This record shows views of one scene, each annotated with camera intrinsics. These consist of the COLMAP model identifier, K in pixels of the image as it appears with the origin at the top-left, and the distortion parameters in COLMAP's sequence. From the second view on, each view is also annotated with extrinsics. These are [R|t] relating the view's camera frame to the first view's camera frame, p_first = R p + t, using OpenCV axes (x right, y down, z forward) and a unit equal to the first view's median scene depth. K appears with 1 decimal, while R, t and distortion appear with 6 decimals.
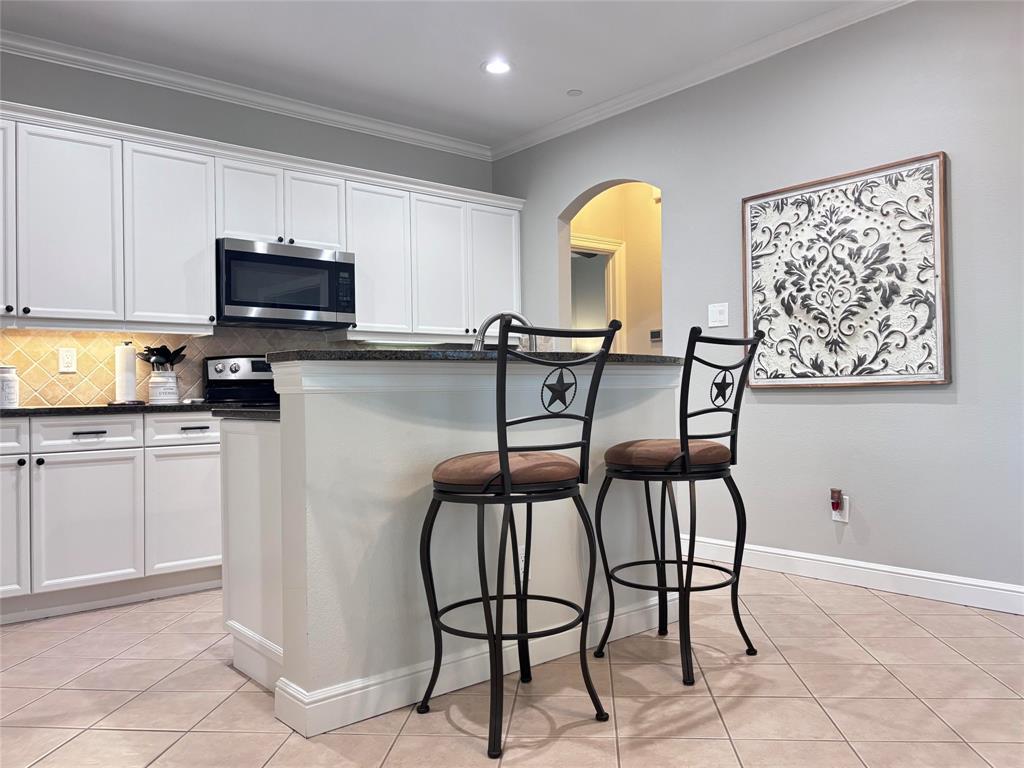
lens RADIAL K [[790.1, 0, 512.0], [0, 790.1, 384.0], [0, 0, 1]] dist [0.031937, -0.008588]
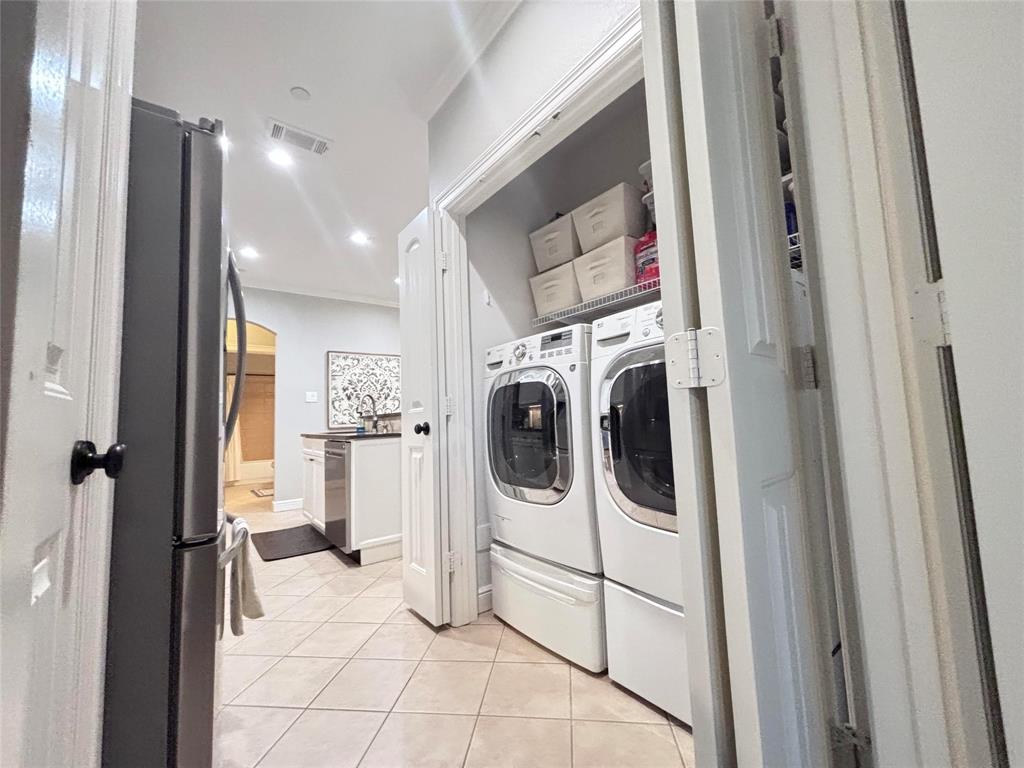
lens RADIAL K [[414.5, 0, 512.0], [0, 414.5, 384.0], [0, 0, 1]] dist [-0.000072, -0.000012]
pose [[0.046301, 0.101375, 0.993770, -0.966738], [0.031966, 0.994177, -0.102906, 0.017946], [-0.998416, 0.036532, 0.042791, 0.395601]]
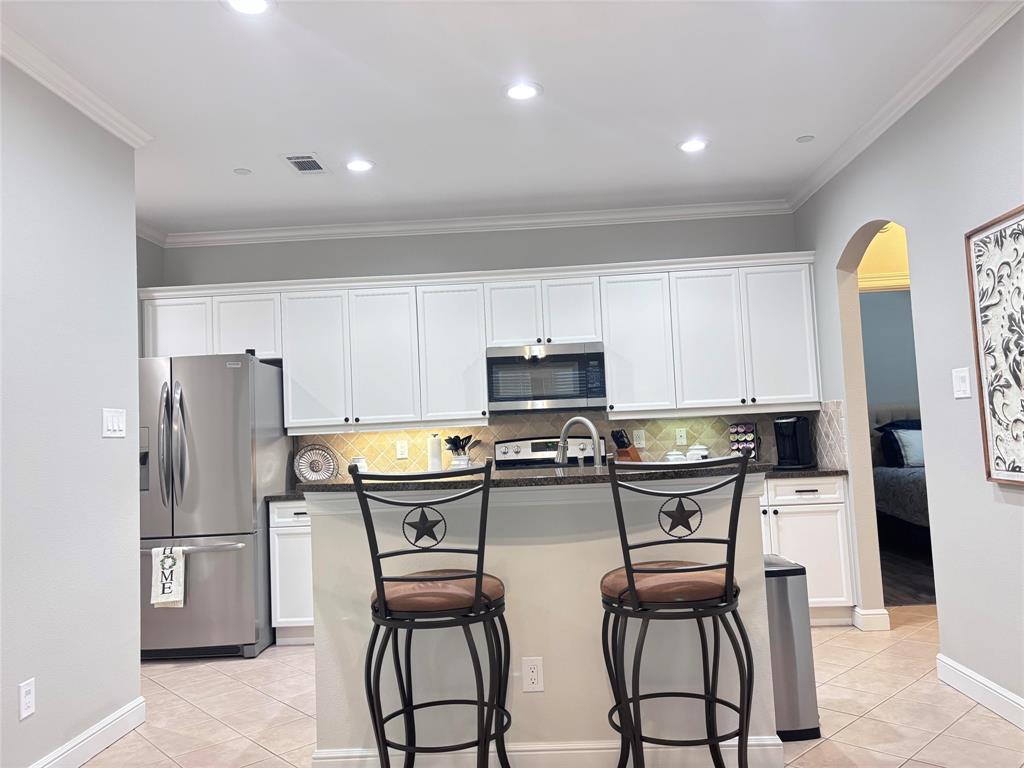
lens RADIAL K [[759.2, 0, 512.0], [0, 759.2, 384.0], [0, 0, 1]] dist [0.038367, -0.003172]
pose [[0.741329, -0.062053, -0.668268, 0.468096], [0.041535, 0.998050, -0.046599, -0.073887], [0.669856, 0.006788, 0.742460, 0.156152]]
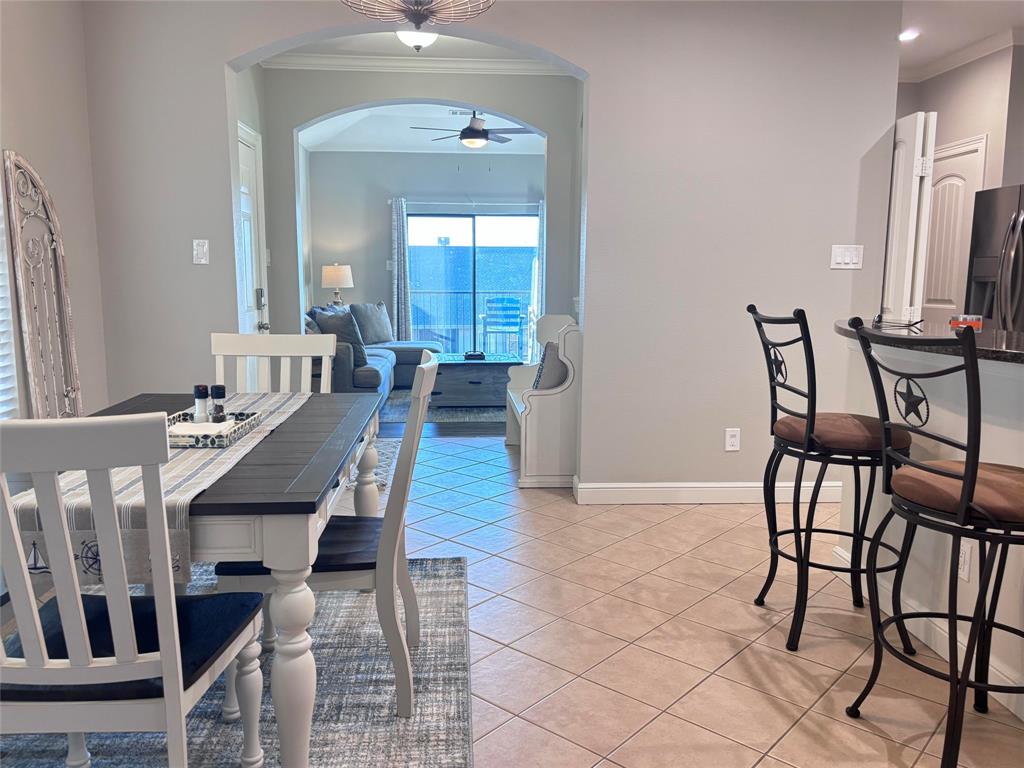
lens RADIAL K [[790.1, 0, 512.0], [0, 790.1, 384.0], [0, 0, 1]] dist [0.031937, -0.008588]
pose [[-0.585919, 0.127262, -0.800315, 0.711043], [0.015131, 0.989138, 0.146210, -0.083032], [0.810229, 0.073558, -0.581480, 0.750044]]
